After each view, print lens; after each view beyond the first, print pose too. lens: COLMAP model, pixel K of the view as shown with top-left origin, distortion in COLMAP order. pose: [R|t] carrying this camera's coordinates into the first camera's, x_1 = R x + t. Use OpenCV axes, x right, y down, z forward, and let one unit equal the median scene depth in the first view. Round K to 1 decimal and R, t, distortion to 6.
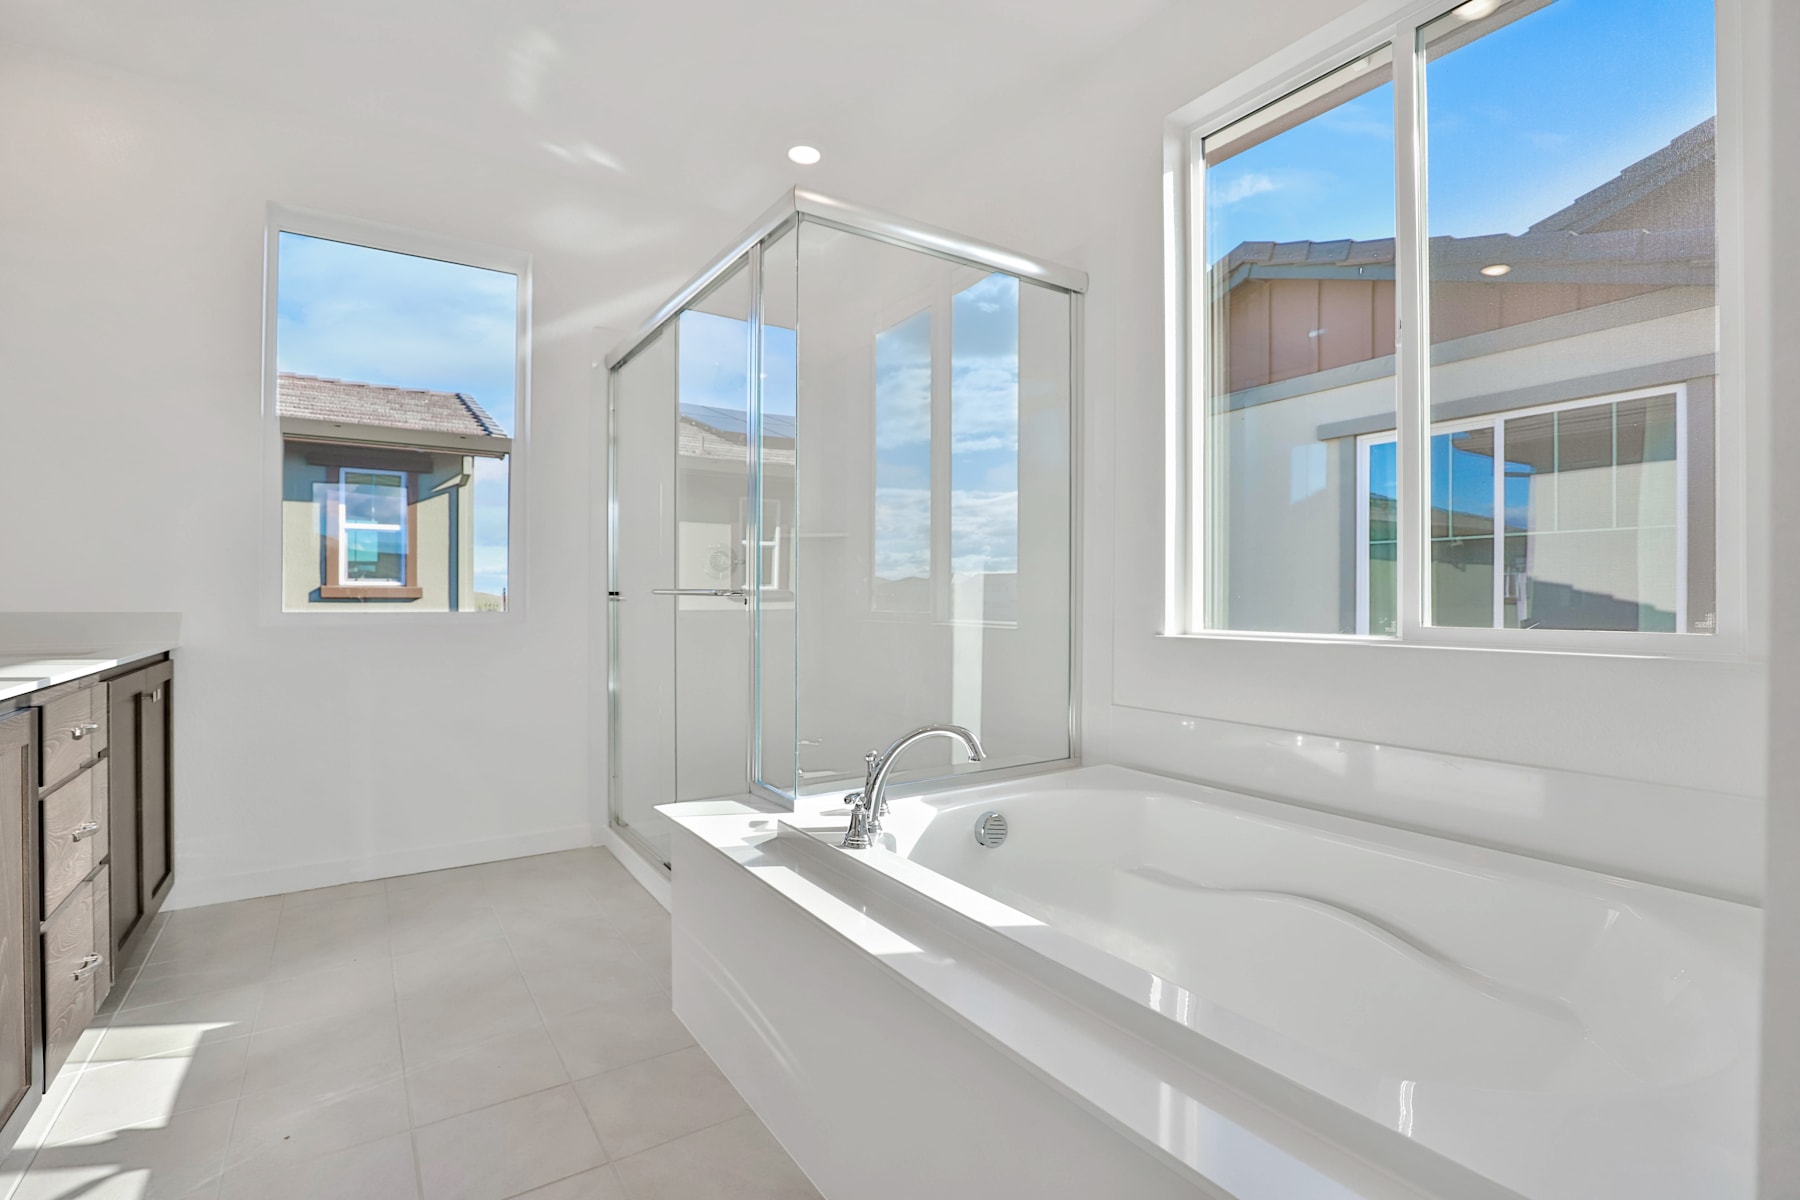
lens RADIAL K [[823.7, 0, 900.4], [0, 823.7, 595.5], [0, 0, 1]] dist [-0.022052, 0.001712]
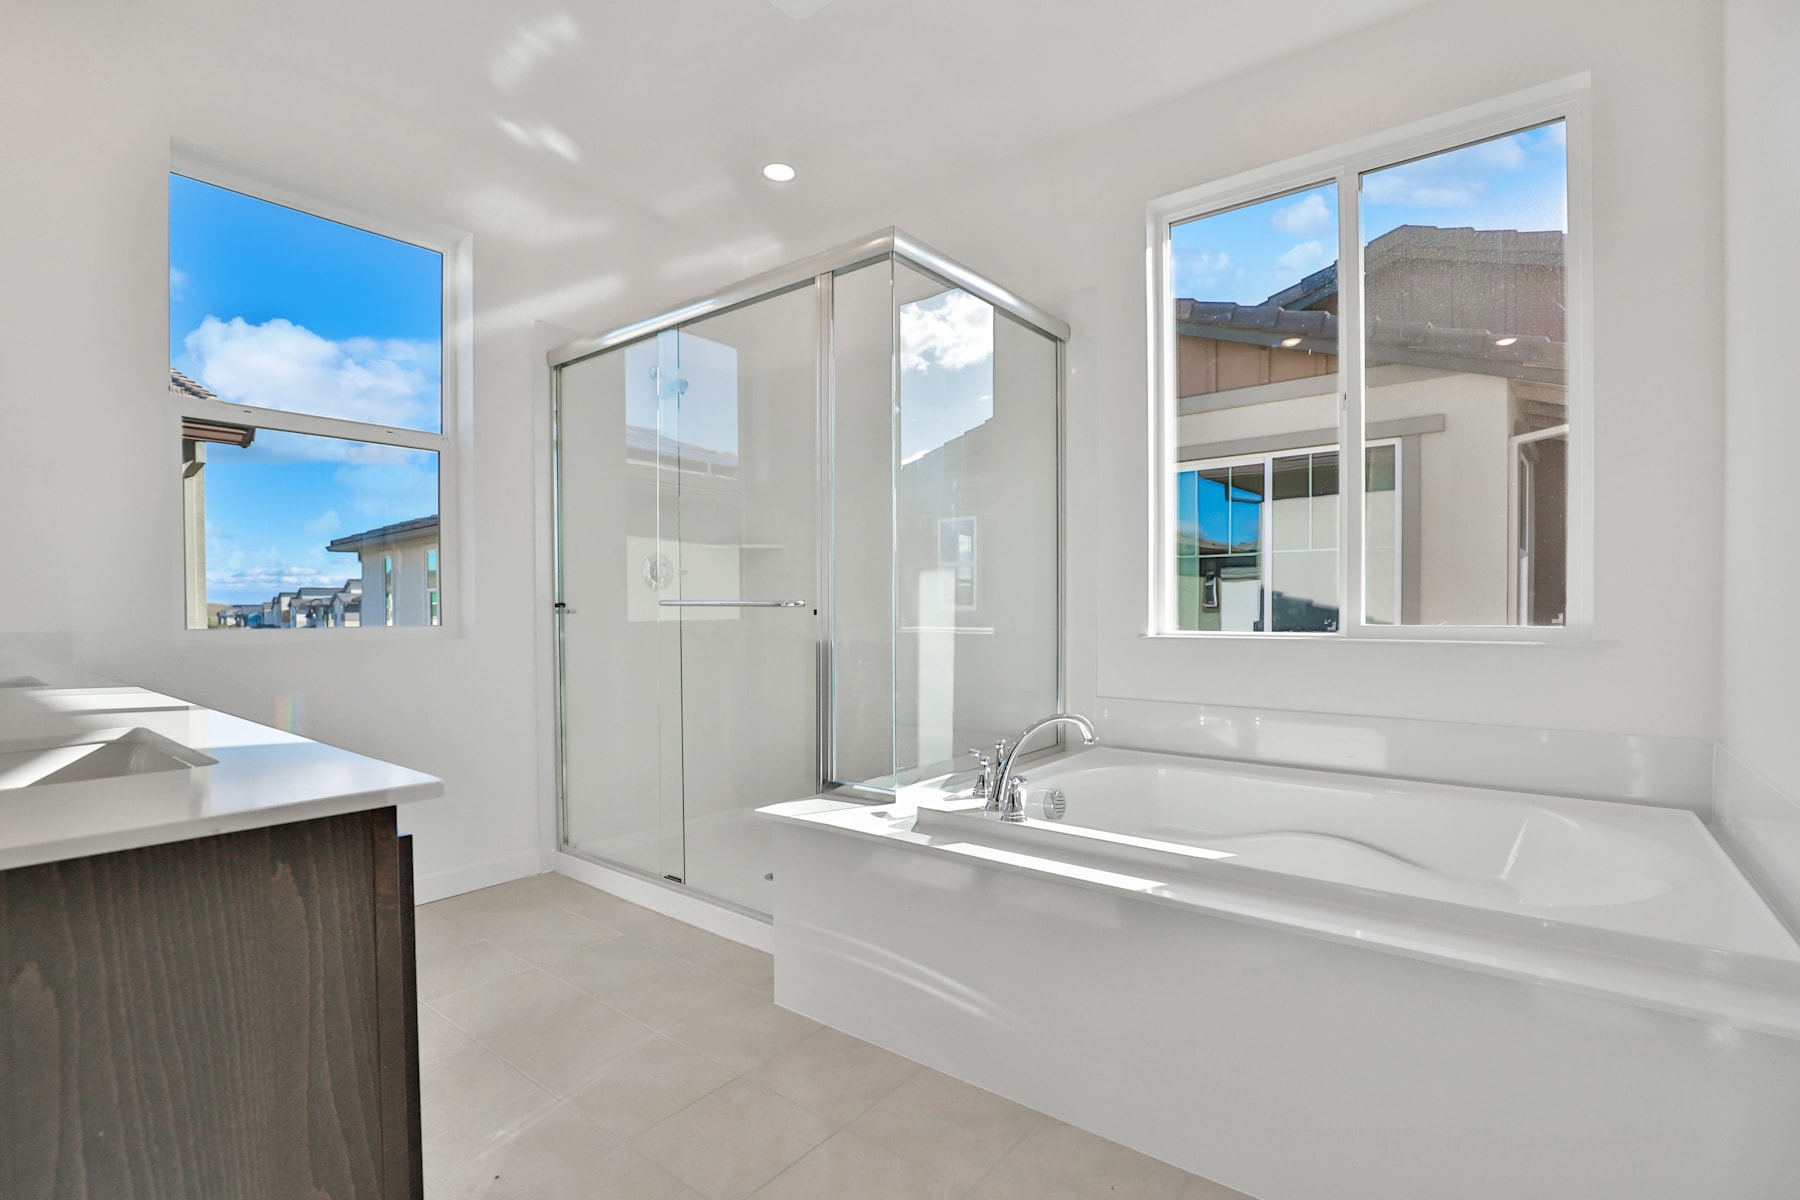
lens RADIAL K [[823.7, 0, 926.9], [0, 823.7, 611.0], [0, 0, 1]] dist [-0.022052, 0.001712]
pose [[0.950737, -0.009638, 0.309848, -0.276885], [0.007014, 0.999929, 0.009582, -0.001867], [-0.309919, -0.006936, 0.950738, -0.034251]]
